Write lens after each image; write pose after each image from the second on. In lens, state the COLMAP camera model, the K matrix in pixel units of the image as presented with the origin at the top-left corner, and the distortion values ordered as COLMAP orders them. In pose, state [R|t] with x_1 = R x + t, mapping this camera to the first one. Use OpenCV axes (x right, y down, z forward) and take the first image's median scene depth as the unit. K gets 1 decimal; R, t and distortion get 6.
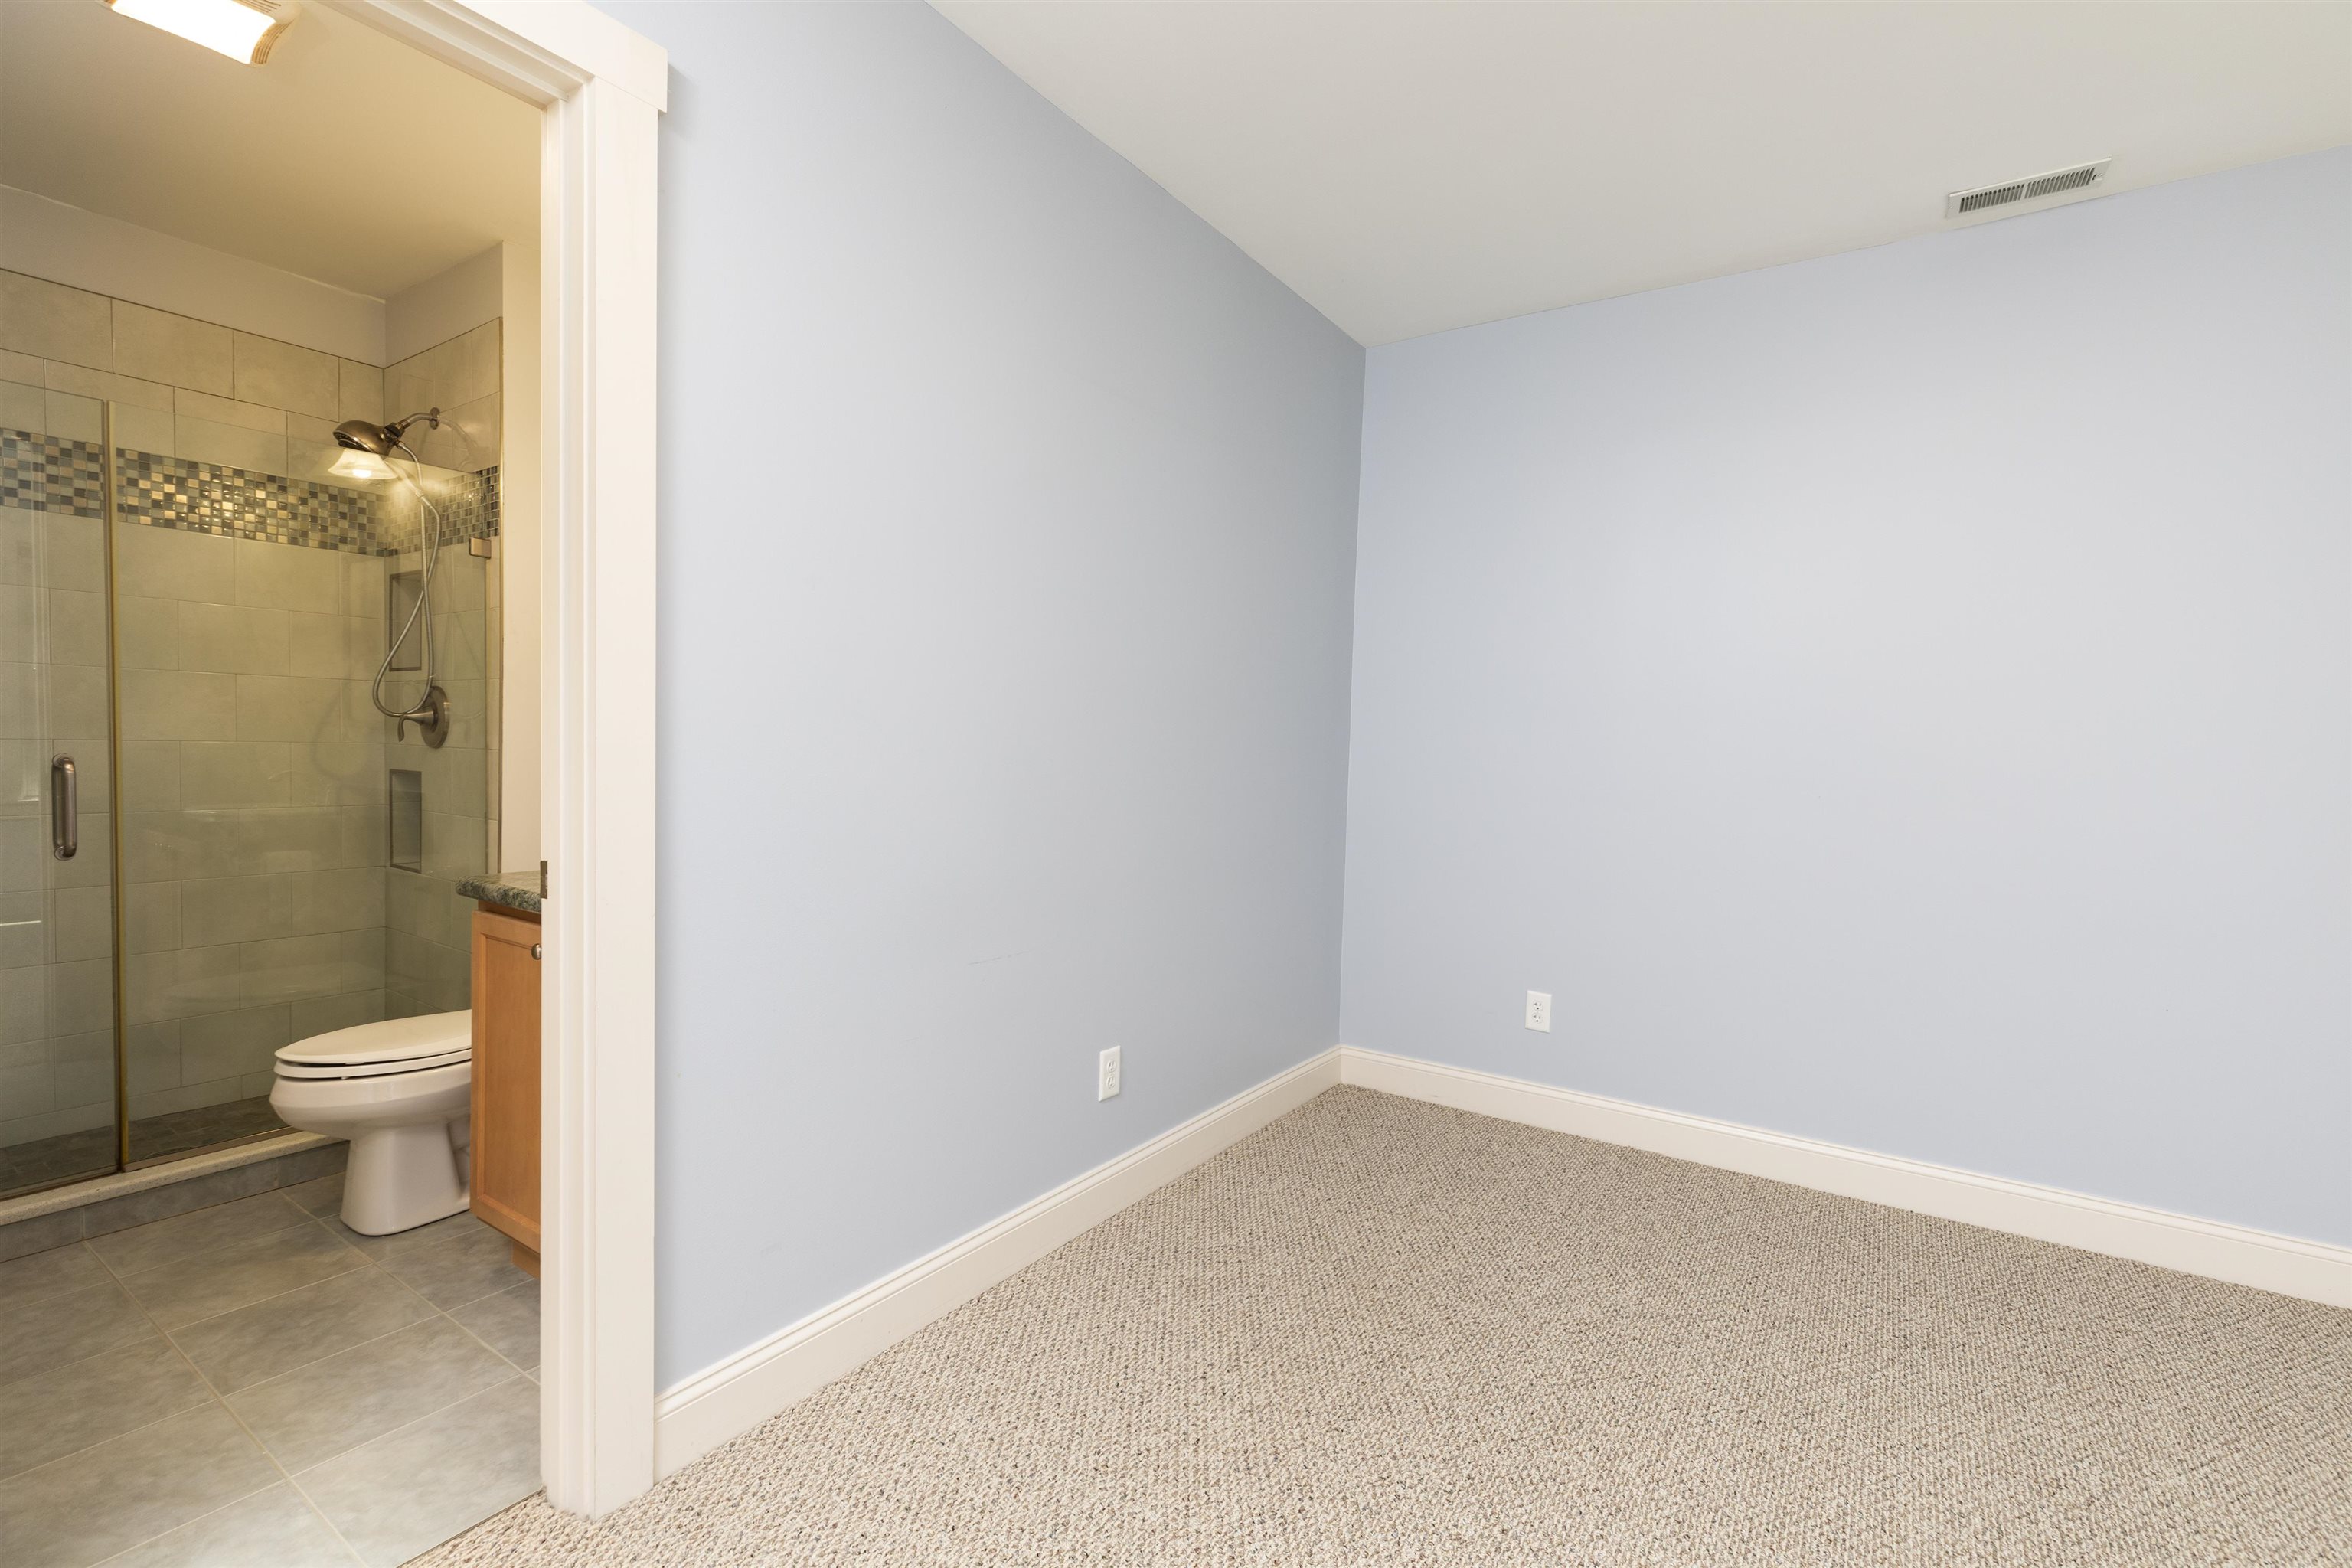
lens RADIAL K [[1080.7, 0, 1176.0], [0, 1080.7, 784.0], [0, 0, 1]] dist [0.001586, -0.000518]
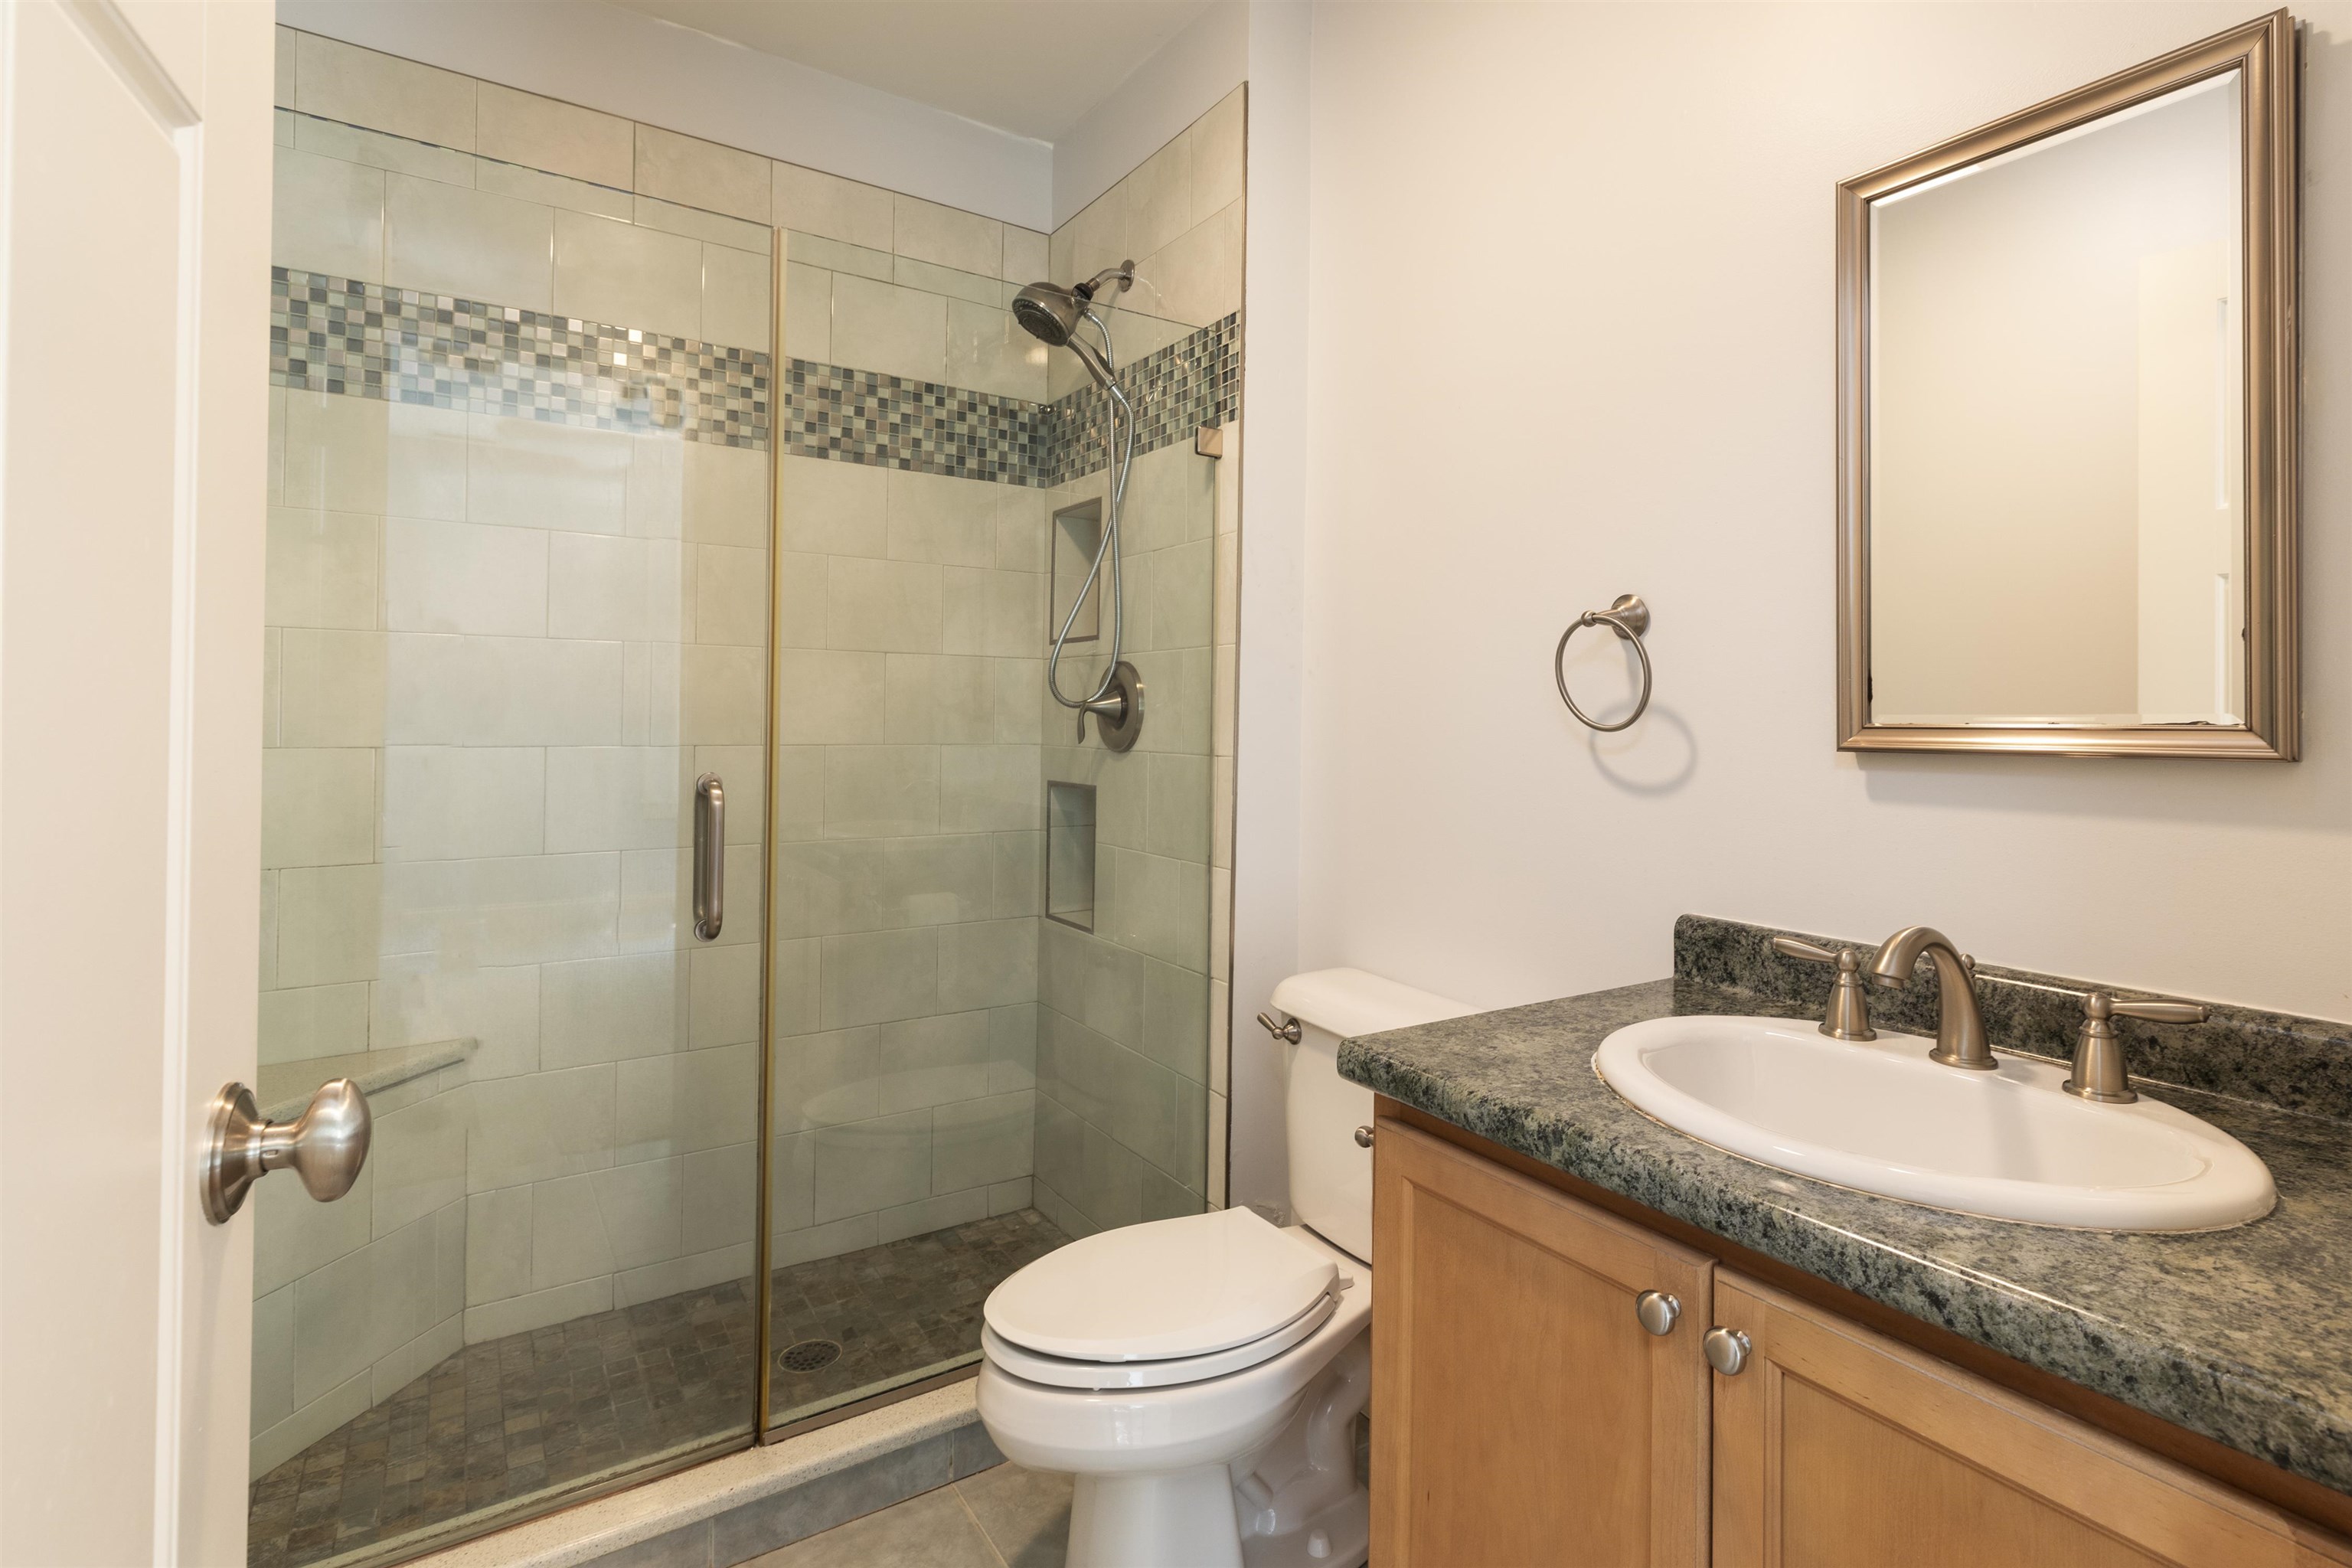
lens RADIAL K [[1116.5, 0, 1174.5], [0, 1116.5, 708.8], [0, 0, 1]] dist [-0.004629, -0.000034]
pose [[0.924320, -0.013917, -0.381365, -0.393413], [-0.008151, 0.998387, -0.056190, -0.021994], [0.381532, 0.055046, 0.922715, 0.372767]]
